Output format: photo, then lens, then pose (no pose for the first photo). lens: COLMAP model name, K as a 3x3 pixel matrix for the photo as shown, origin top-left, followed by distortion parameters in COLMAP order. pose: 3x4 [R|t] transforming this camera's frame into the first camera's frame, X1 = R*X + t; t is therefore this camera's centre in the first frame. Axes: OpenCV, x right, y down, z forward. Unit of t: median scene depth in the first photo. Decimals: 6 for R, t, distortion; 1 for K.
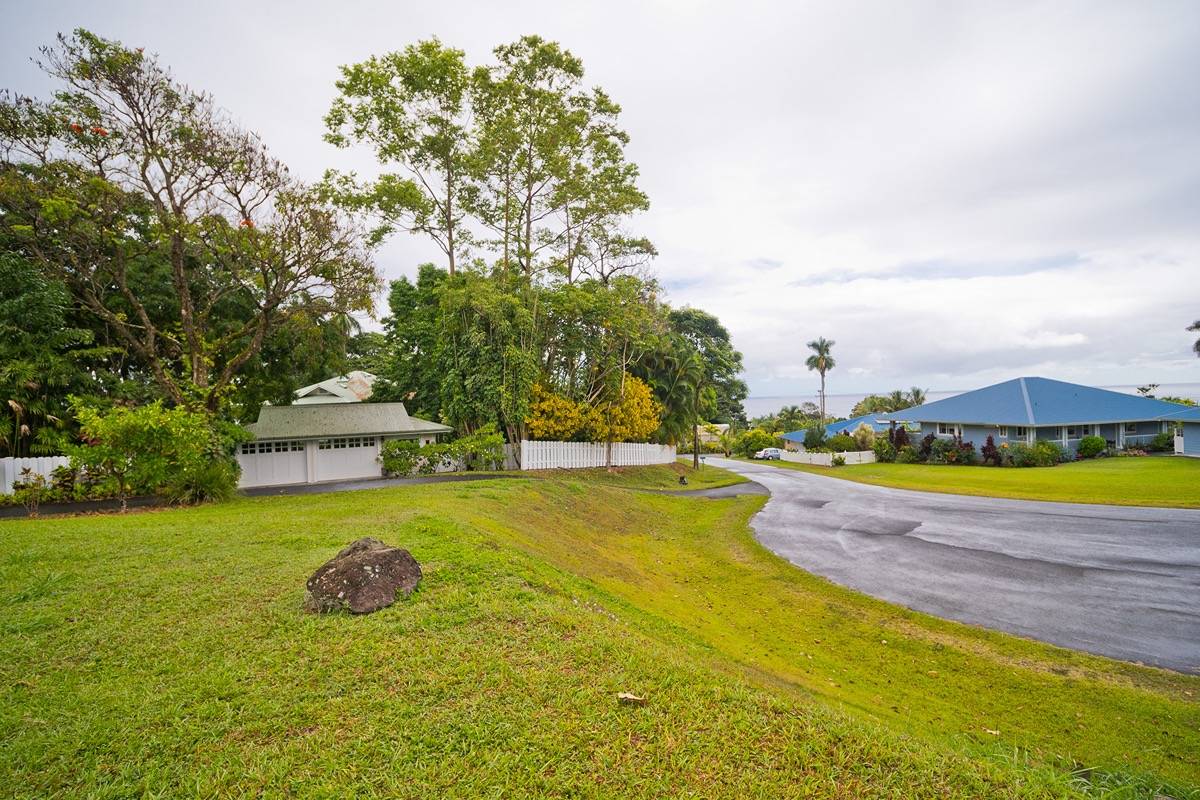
lens RADIAL K [[539.8, 0, 611.0], [0, 539.8, 406.2], [0, 0, 1]] dist [-0.019912, 0.000341]
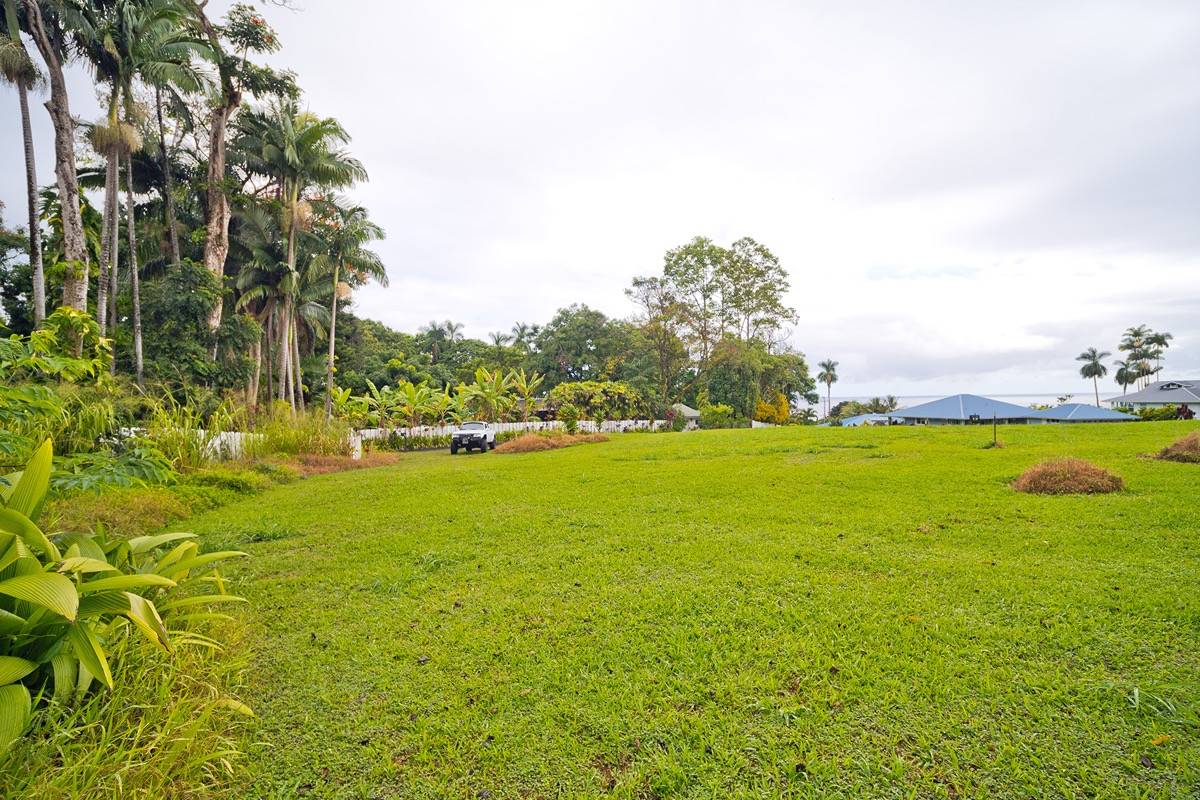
lens RADIAL K [[539.8, 0, 610.0], [0, 539.8, 415.7], [0, 0, 1]] dist [-0.019912, 0.000341]
pose [[0.998149, 0.013084, 0.059387, -0.856942], [-0.014130, 0.999752, 0.017222, 0.009306], [-0.059147, -0.018030, 0.998086, -1.214335]]
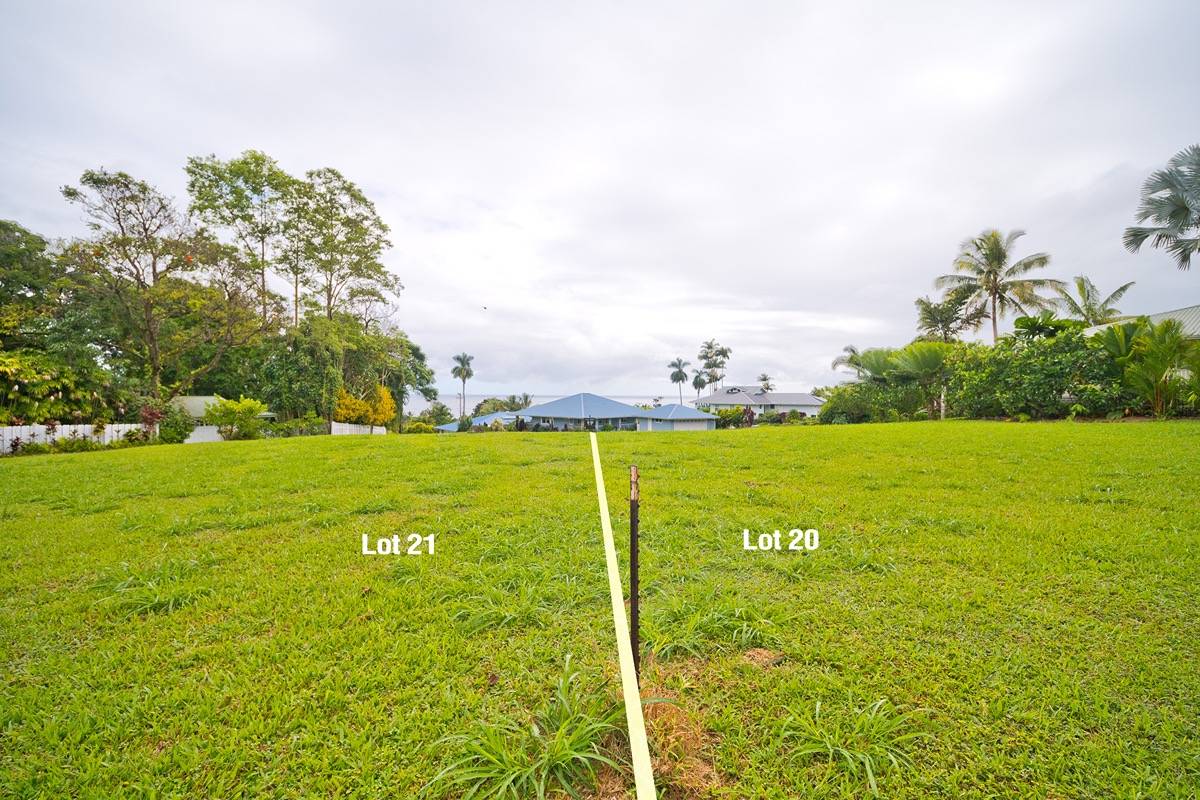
lens RADIAL K [[539.8, 0, 605.8], [0, 539.8, 405.2], [0, 0, 1]] dist [-0.019912, 0.000341]
pose [[0.780721, 0.025884, 0.624343, -0.504643], [-0.026436, 0.999615, -0.008385, 0.001952], [-0.624320, -0.009959, 0.781105, -0.781025]]
